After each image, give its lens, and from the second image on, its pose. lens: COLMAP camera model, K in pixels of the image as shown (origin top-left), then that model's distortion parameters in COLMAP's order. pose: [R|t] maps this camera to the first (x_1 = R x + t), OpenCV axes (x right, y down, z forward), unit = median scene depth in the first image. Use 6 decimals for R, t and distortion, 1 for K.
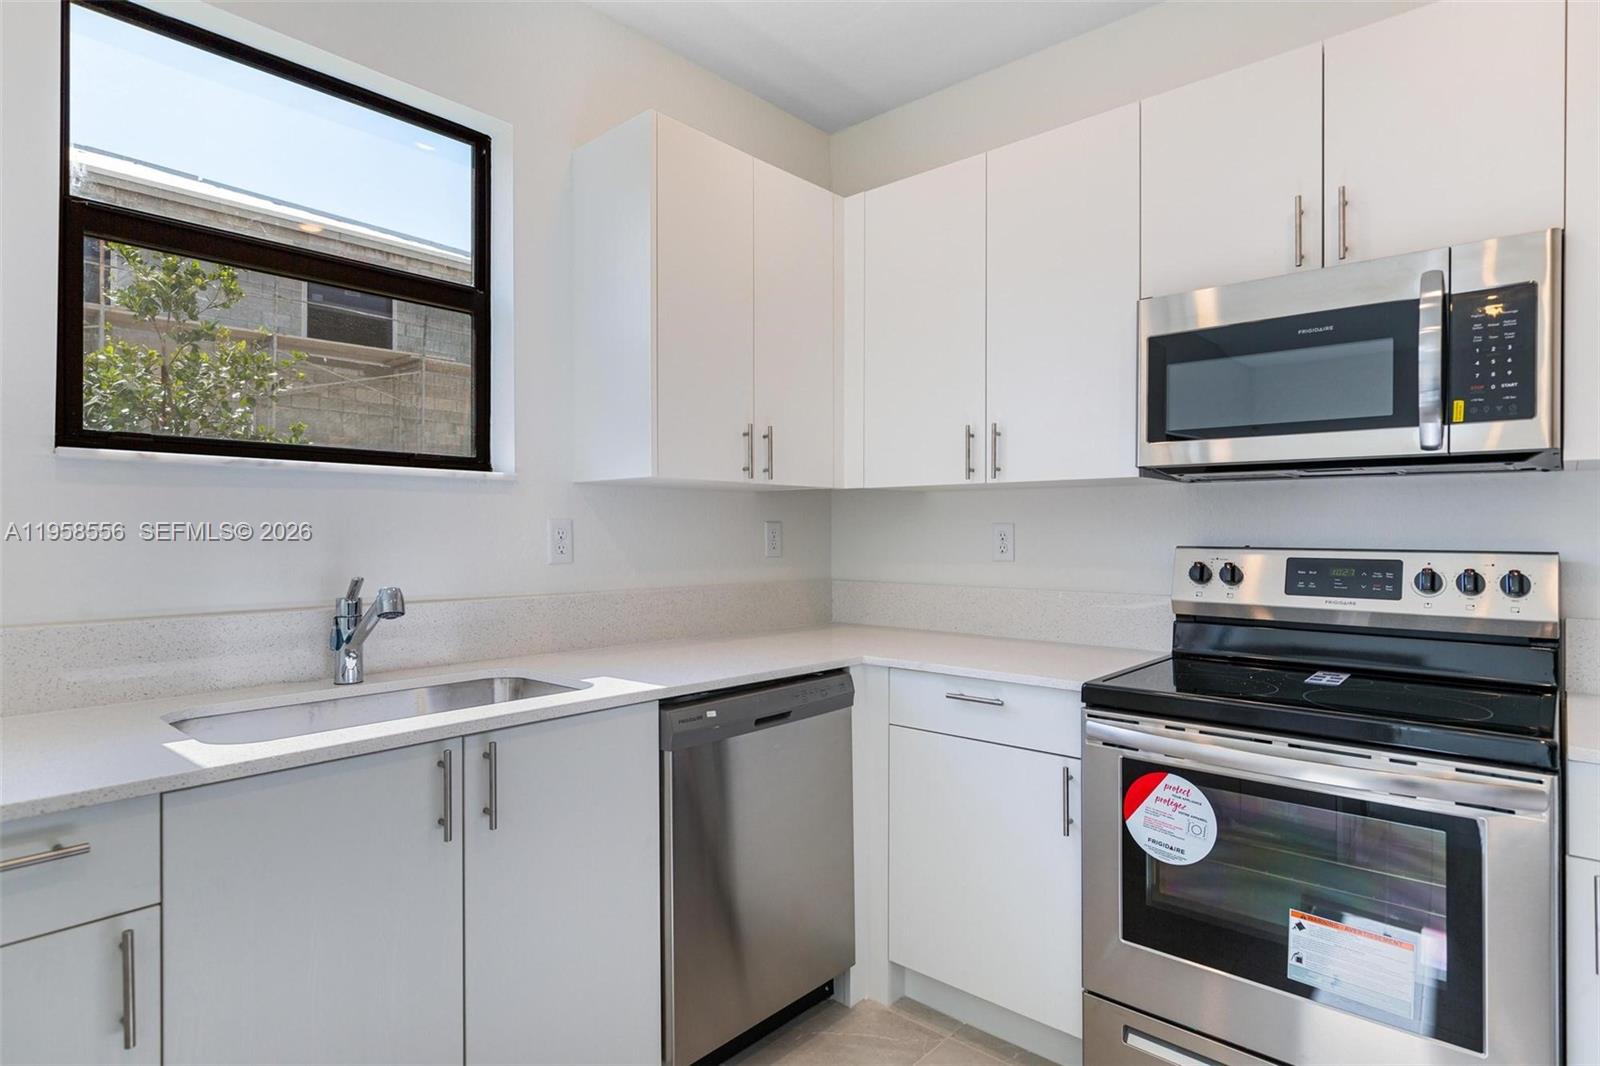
lens RADIAL K [[852.5, 0, 803.1], [0, 852.5, 527.8], [0, 0, 1]] dist [0.001084, -0.000130]
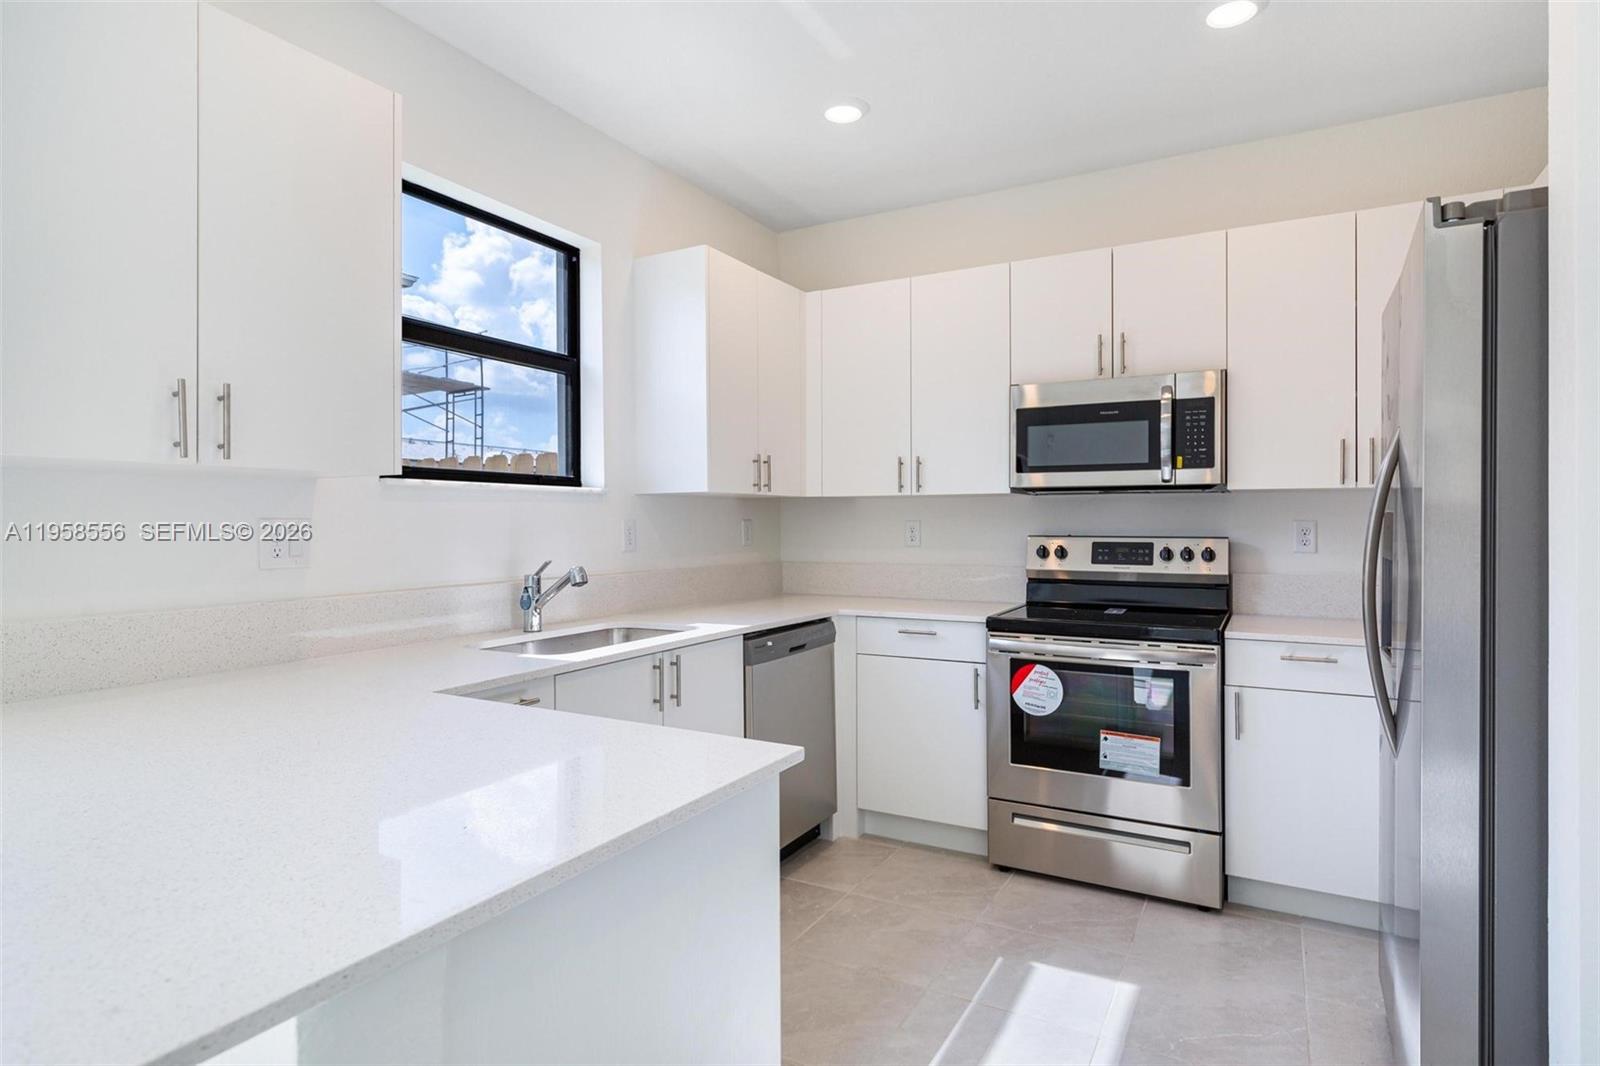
lens RADIAL K [[850.3, 0, 804.7], [0, 850.3, 515.9], [0, 0, 1]] dist [0.000218, -0.000006]
pose [[0.975547, -0.003215, 0.219768, -0.376125], [0.003815, 0.999990, -0.002304, -0.015221], [-0.219759, 0.003086, 0.975549, -0.541110]]
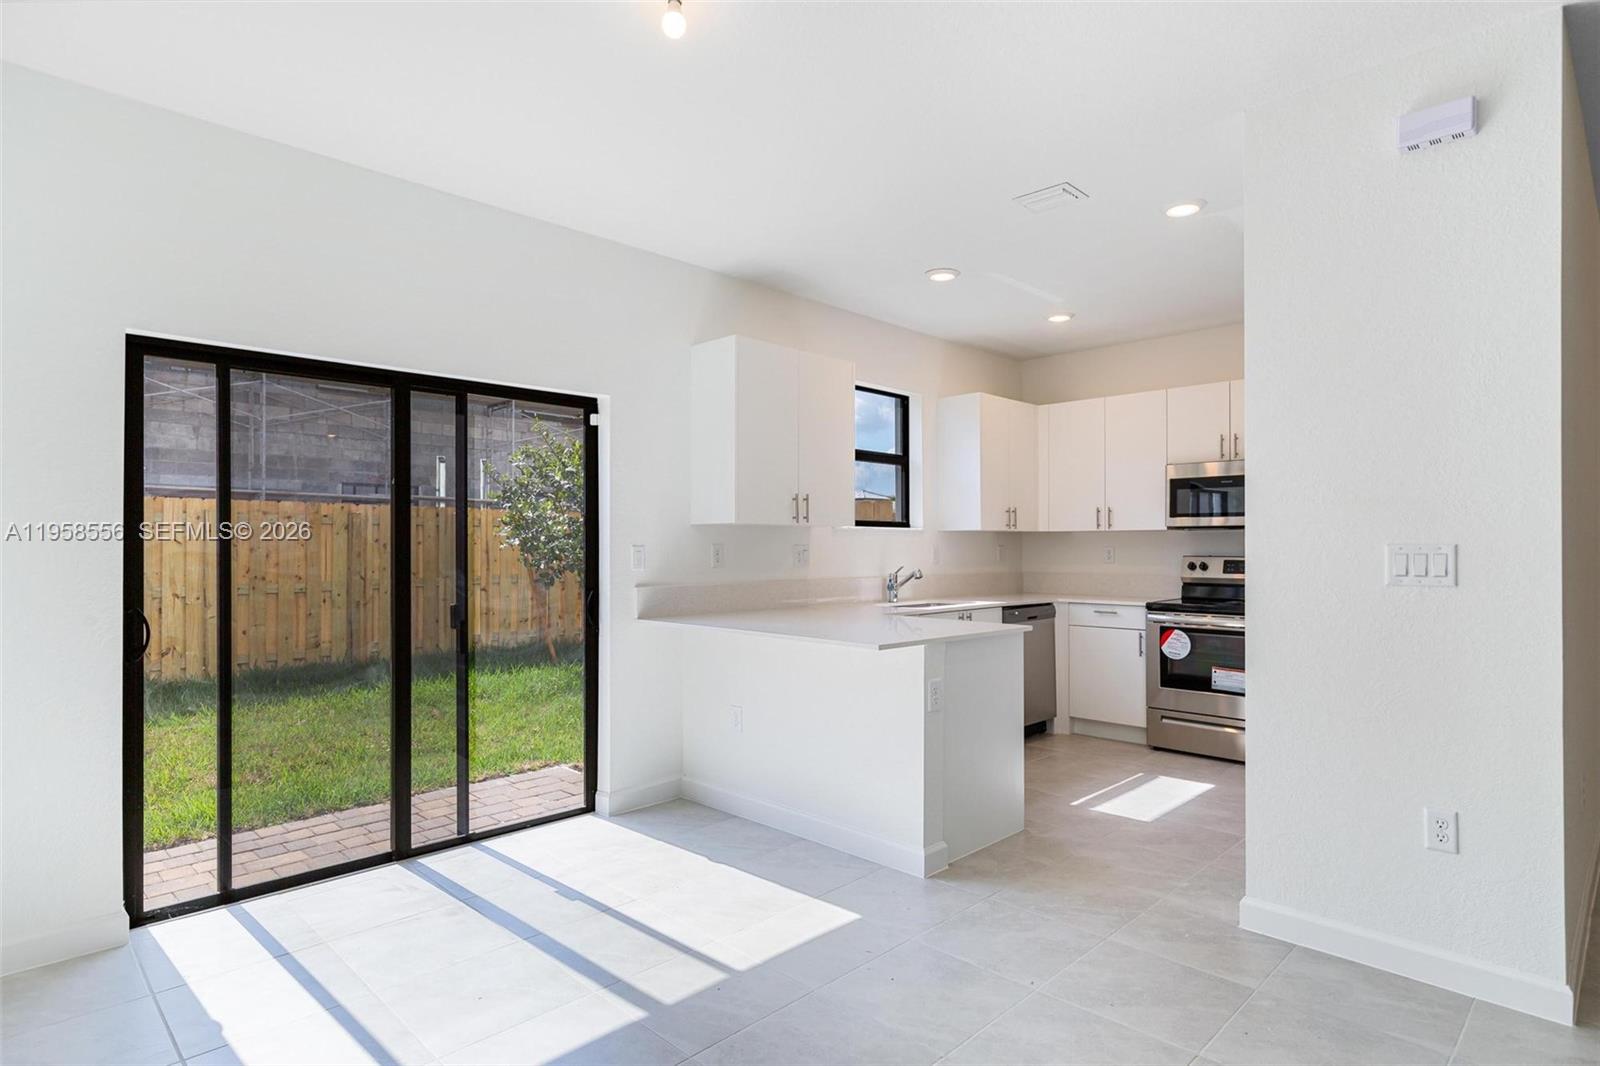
lens RADIAL K [[844.7, 0, 804.7], [0, 844.7, 541.2], [0, 0, 1]] dist [-0.001291, -0.000655]
pose [[0.998418, -0.002674, -0.056158, -0.642640], [0.002506, 0.999992, -0.003055, -0.019989], [0.056165, 0.002909, 0.998417, -1.855165]]
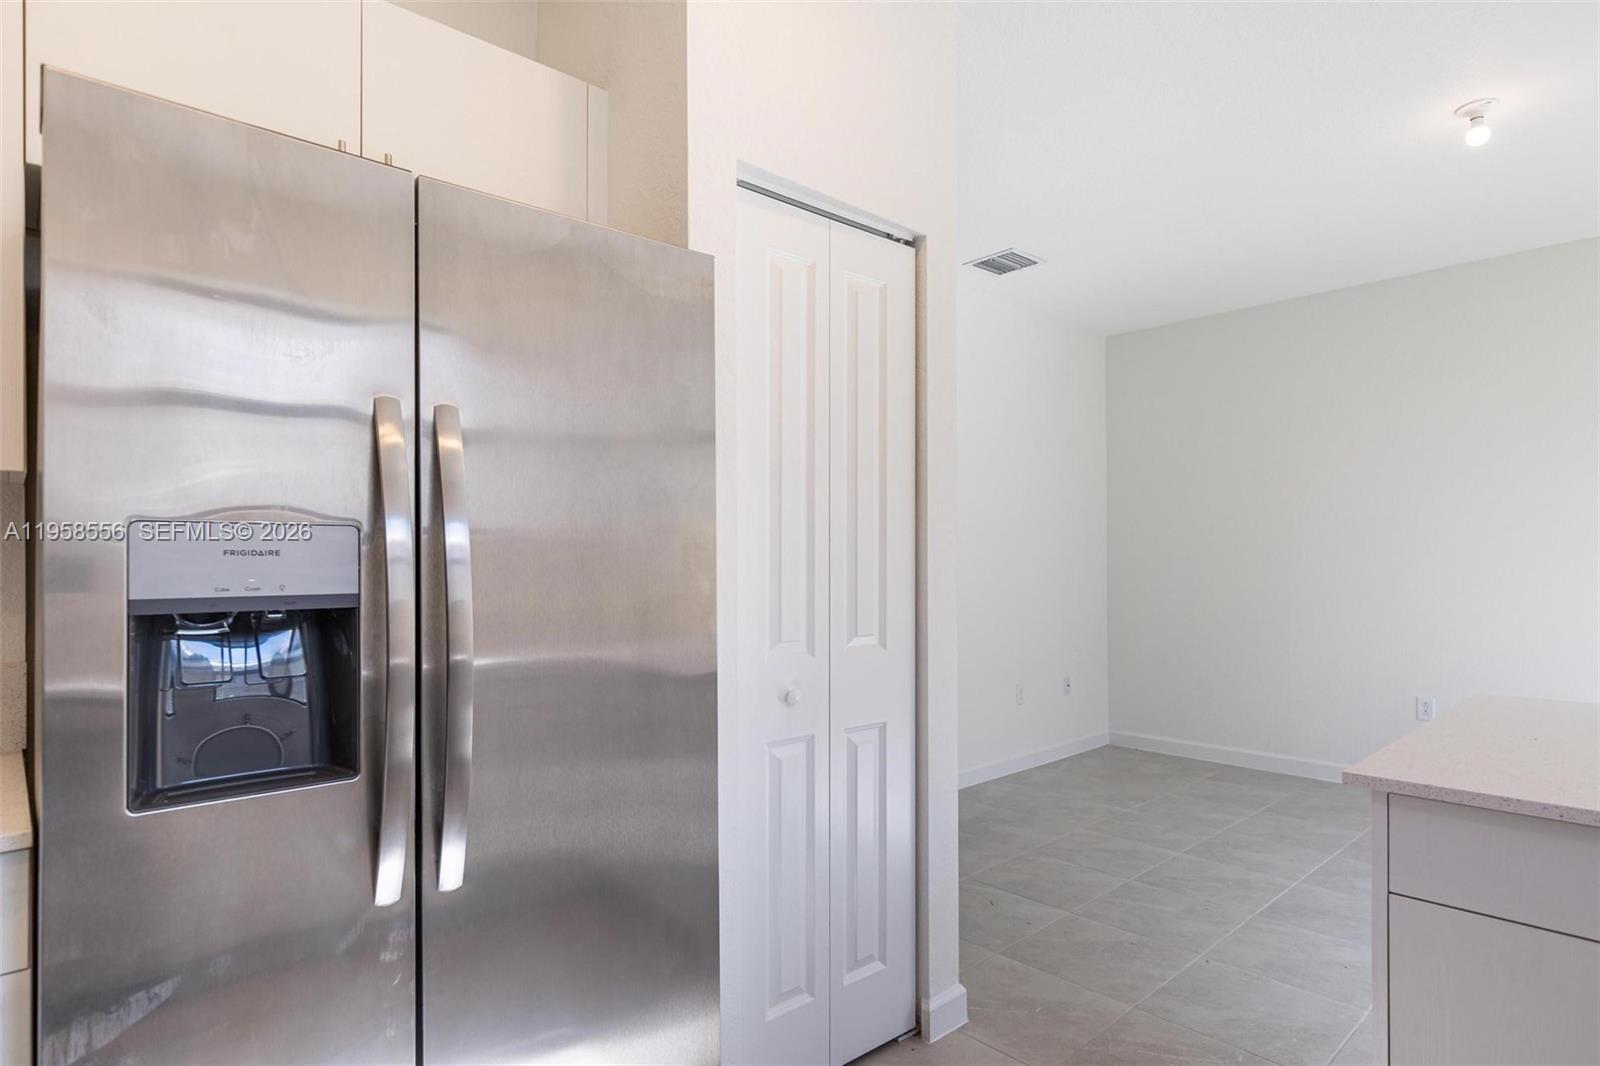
lens RADIAL K [[877.0, 0, 800.0], [0, 877.0, 533.0], [0, 0, 1]] dist [0.003406, 0.000527]
pose [[-0.995357, -0.003626, 0.096182, 0.137262], [-0.004873, 0.999907, -0.012739, -0.026603], [-0.096127, -0.013148, -0.995282, 0.888988]]
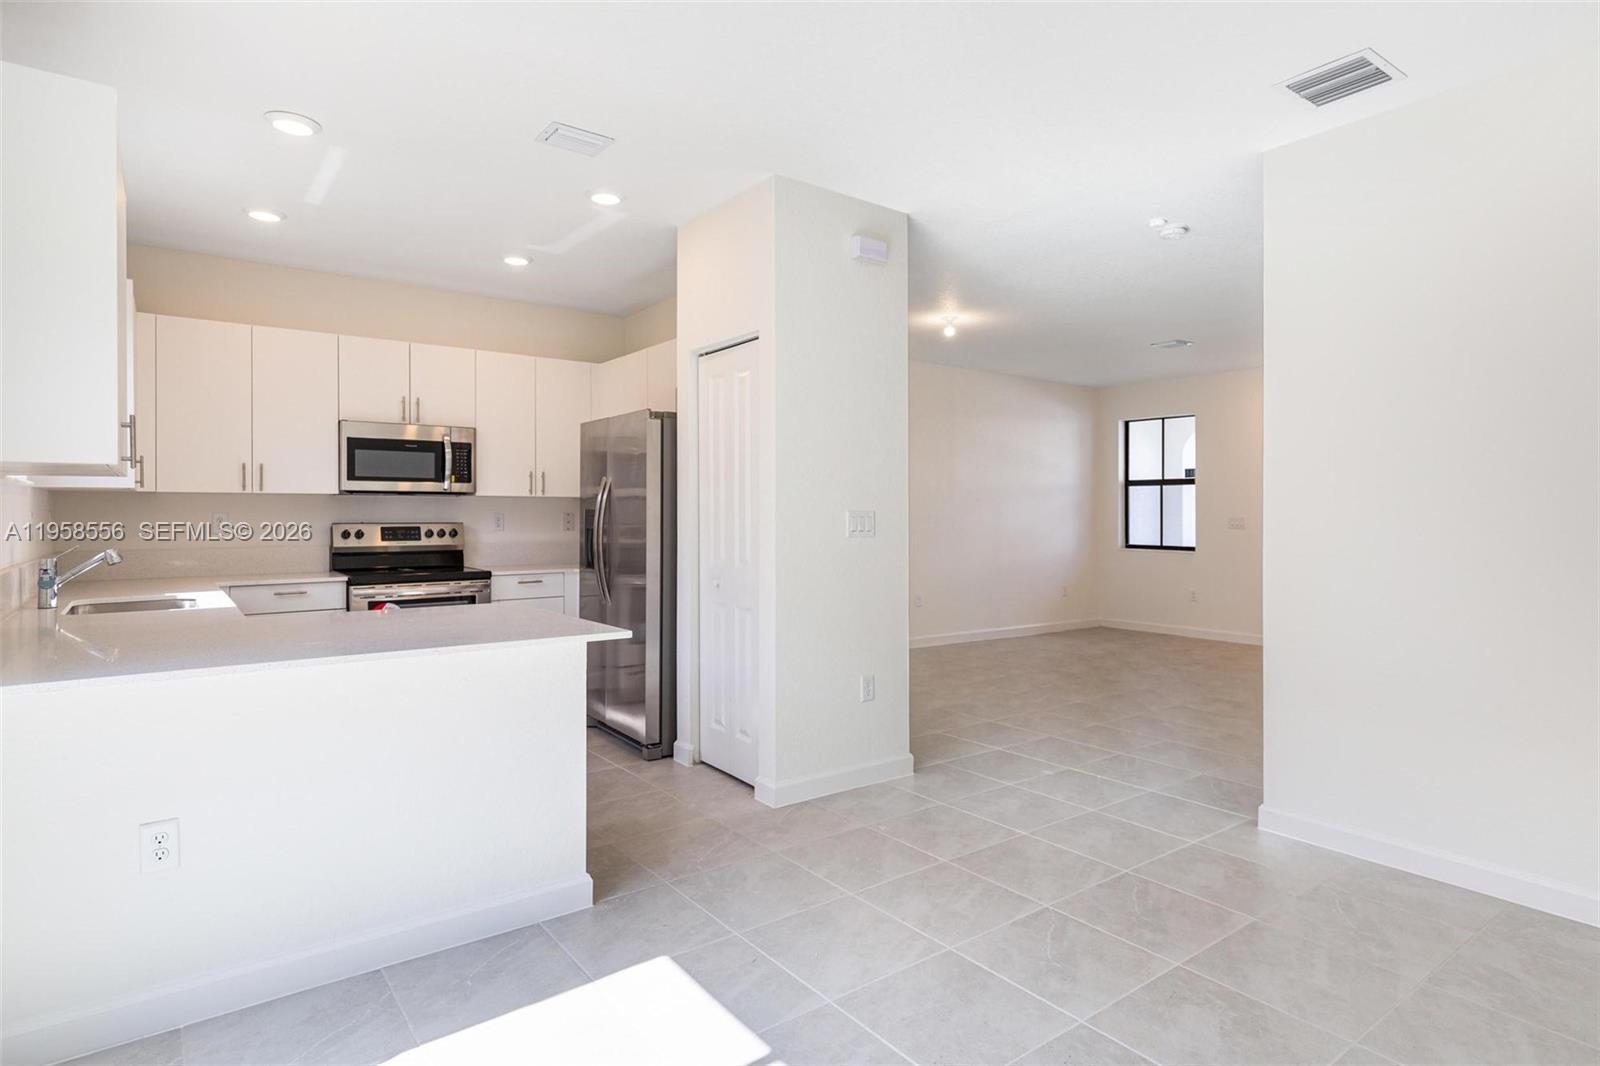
lens RADIAL K [[850.3, 0, 804.7], [0, 850.3, 515.9], [0, 0, 1]] dist [0.000218, -0.000006]
pose [[0.200816, -0.006046, 0.979610, -1.802099], [-0.001545, 0.999978, 0.006488, -0.017224], [-0.979628, -0.002817, 0.200802, -0.804951]]
